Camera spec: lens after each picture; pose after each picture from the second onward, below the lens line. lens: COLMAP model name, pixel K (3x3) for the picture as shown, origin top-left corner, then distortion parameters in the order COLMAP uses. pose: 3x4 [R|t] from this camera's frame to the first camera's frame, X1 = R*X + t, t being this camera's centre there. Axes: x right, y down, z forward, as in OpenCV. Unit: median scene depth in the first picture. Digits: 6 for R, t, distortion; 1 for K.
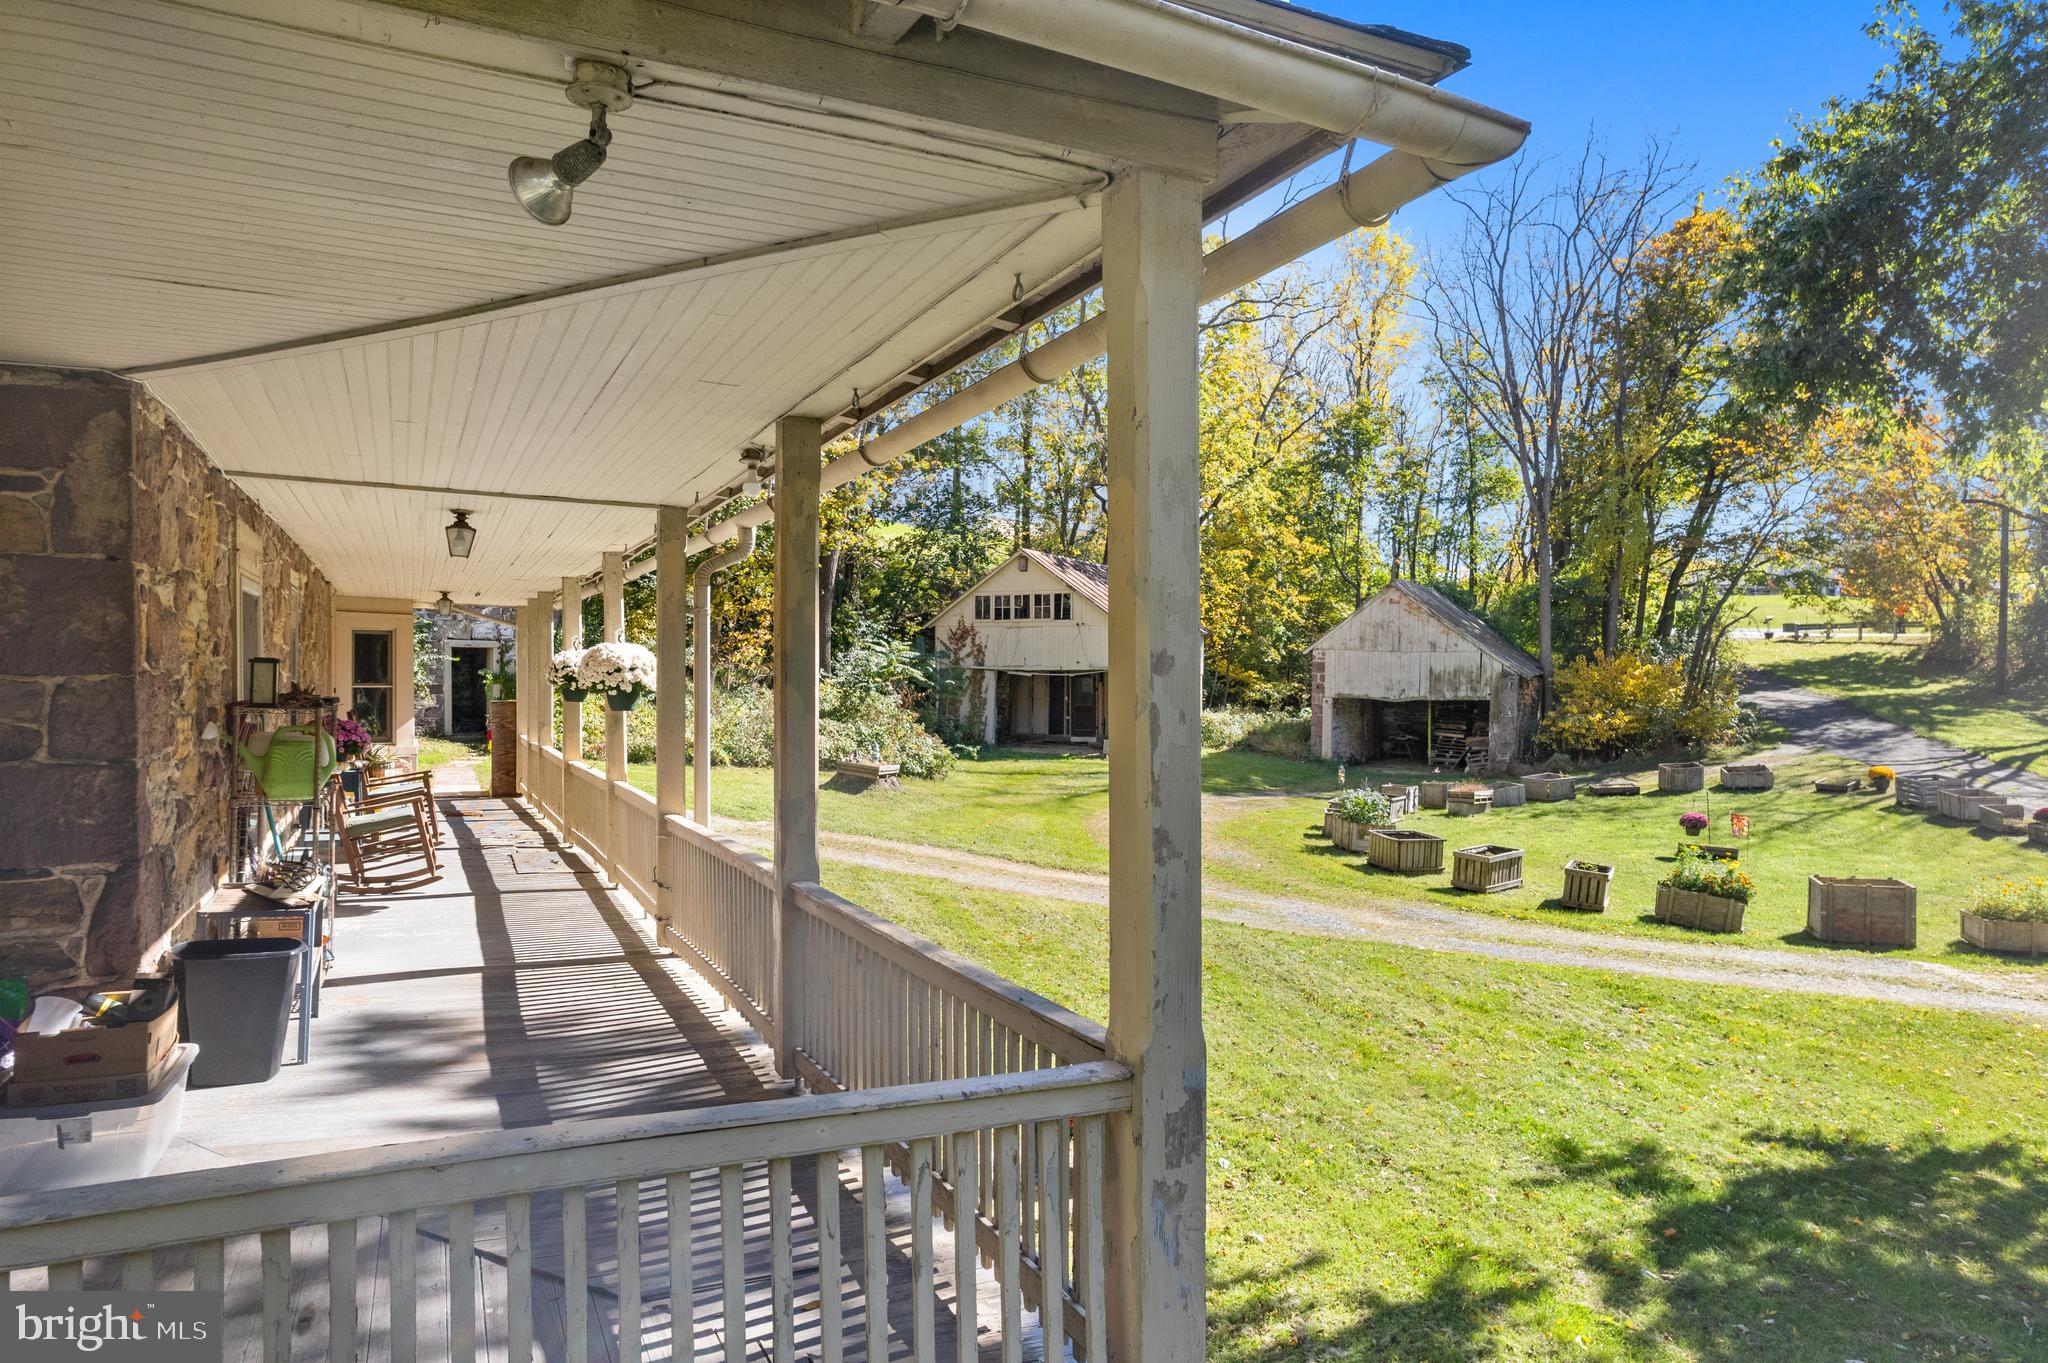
lens RADIAL K [[1318.7, 0, 1023.8], [0, 1318.7, 693.3], [0, 0, 1]] dist [-0.070423, 0.065443]
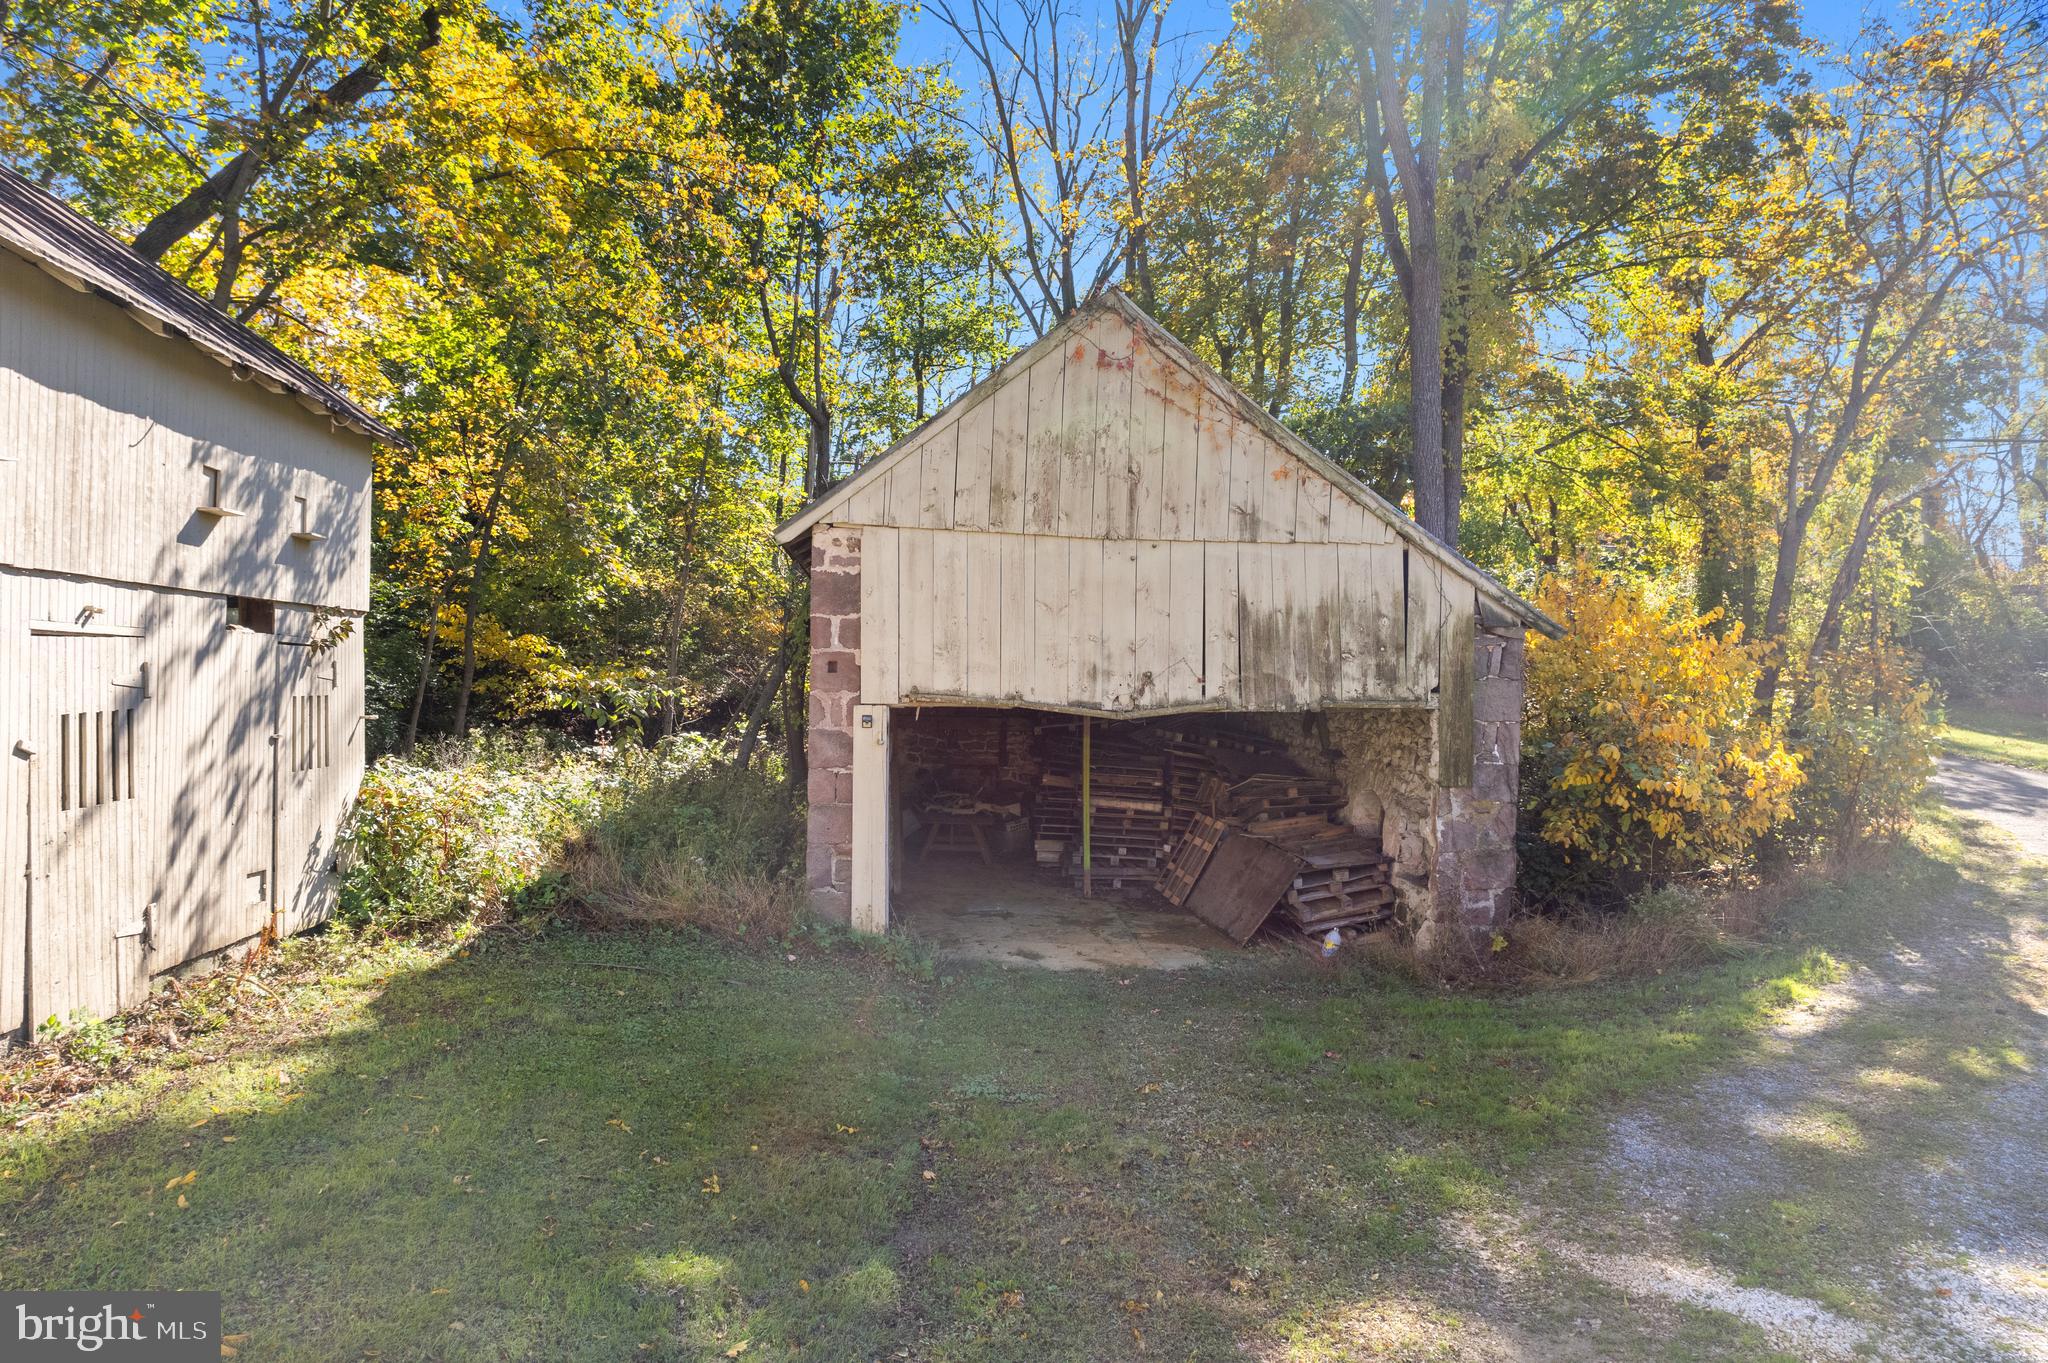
lens RADIAL K [[1318.7, 0, 1023.8], [0, 1318.7, 693.3], [0, 0, 1]] dist [-0.070423, 0.065443]
pose [[0.842577, -0.003788, 0.538562, 0.113221], [0.005665, 0.999982, -0.001829, 0.001426], [-0.538546, 0.004591, 0.842584, 0.762337]]
